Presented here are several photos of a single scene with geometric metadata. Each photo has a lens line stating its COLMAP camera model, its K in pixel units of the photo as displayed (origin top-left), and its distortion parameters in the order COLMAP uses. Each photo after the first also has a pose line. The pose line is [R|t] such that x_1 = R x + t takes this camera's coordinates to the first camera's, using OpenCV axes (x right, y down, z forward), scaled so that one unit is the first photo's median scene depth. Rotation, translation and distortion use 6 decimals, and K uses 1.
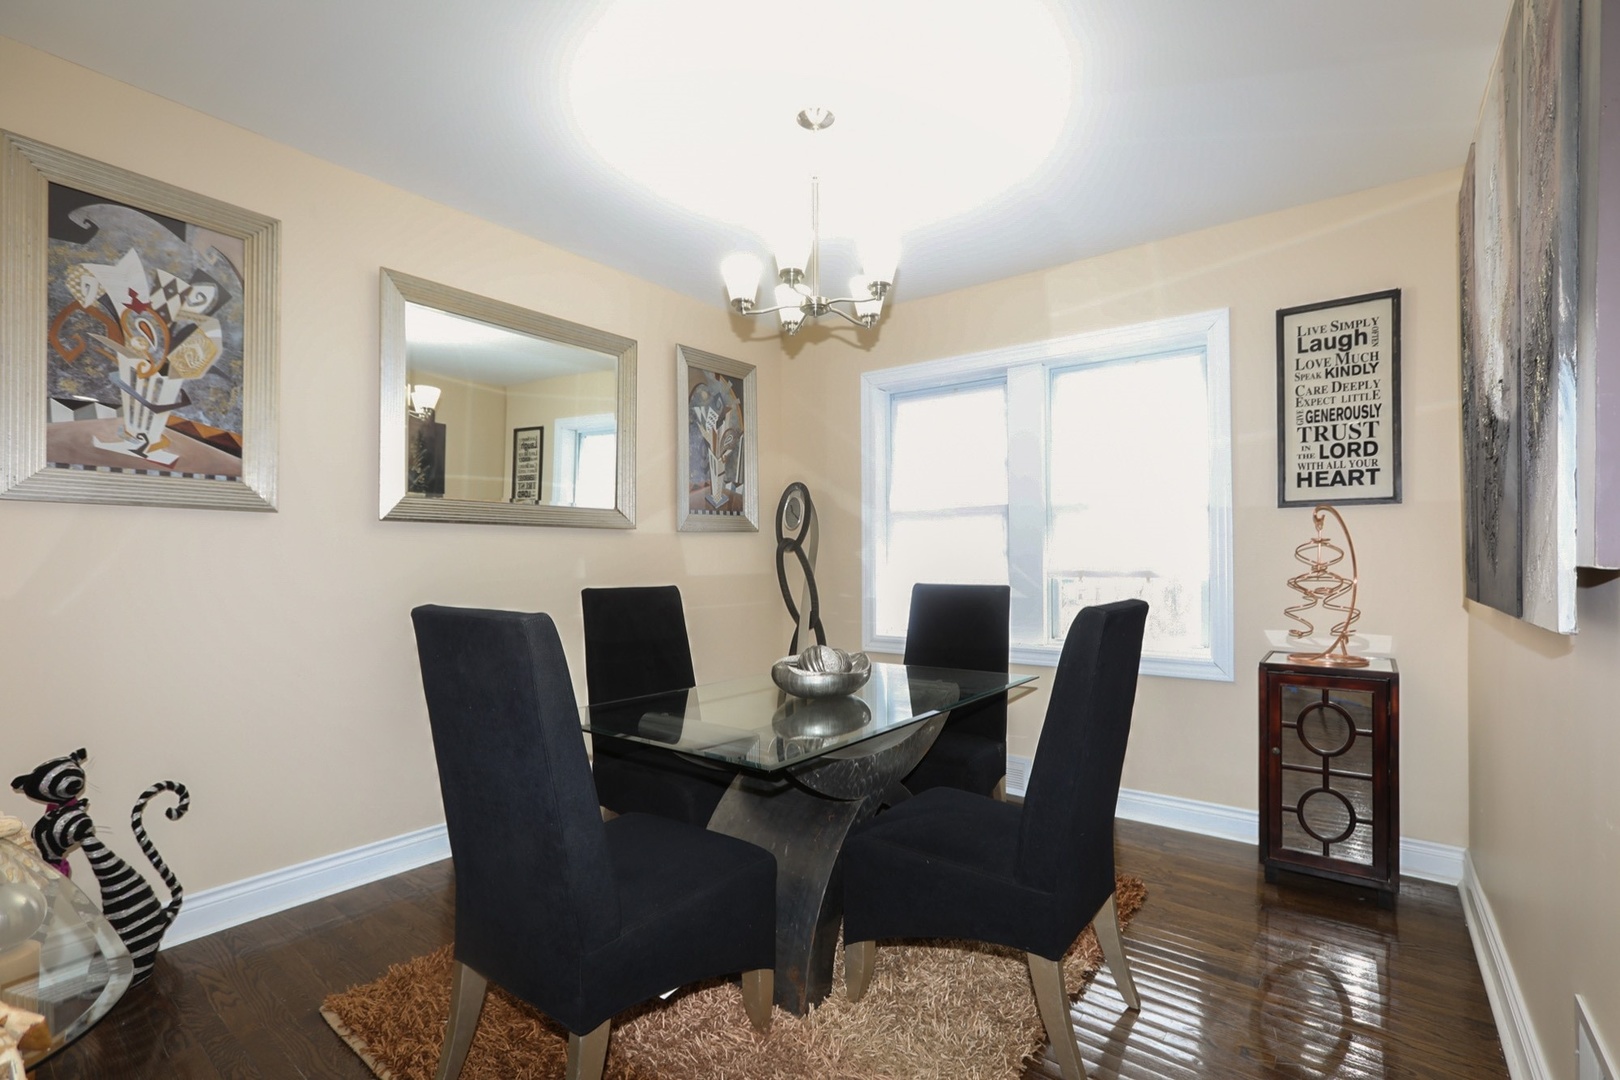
lens RADIAL K [[748.4, 0, 809.7], [0, 748.4, 544.9], [0, 0, 1]] dist [-0.000582, 0.000981]
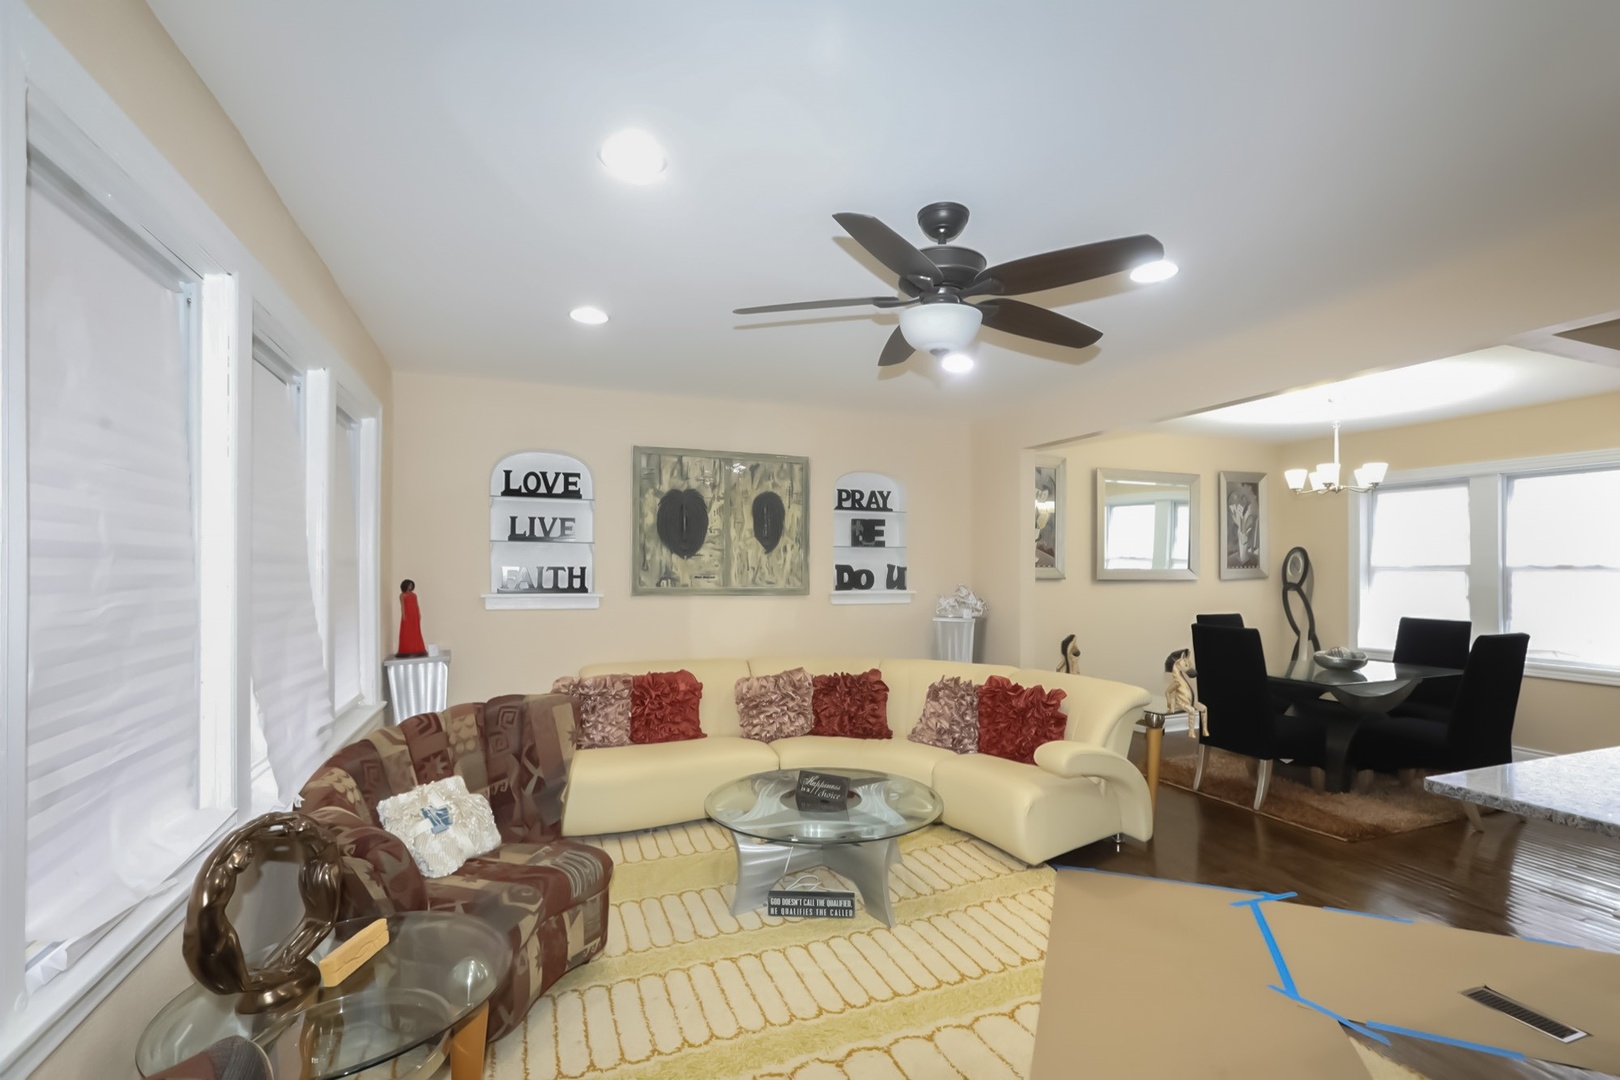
lens RADIAL K [[748.4, 0, 807.1], [0, 748.4, 549.7], [0, 0, 1]] dist [-0.000582, 0.000981]
pose [[0.872254, 0.003719, -0.489039, -0.153382], [0.000994, 0.999956, 0.009378, -0.096688], [0.489052, -0.008667, 0.872212, -0.917246]]
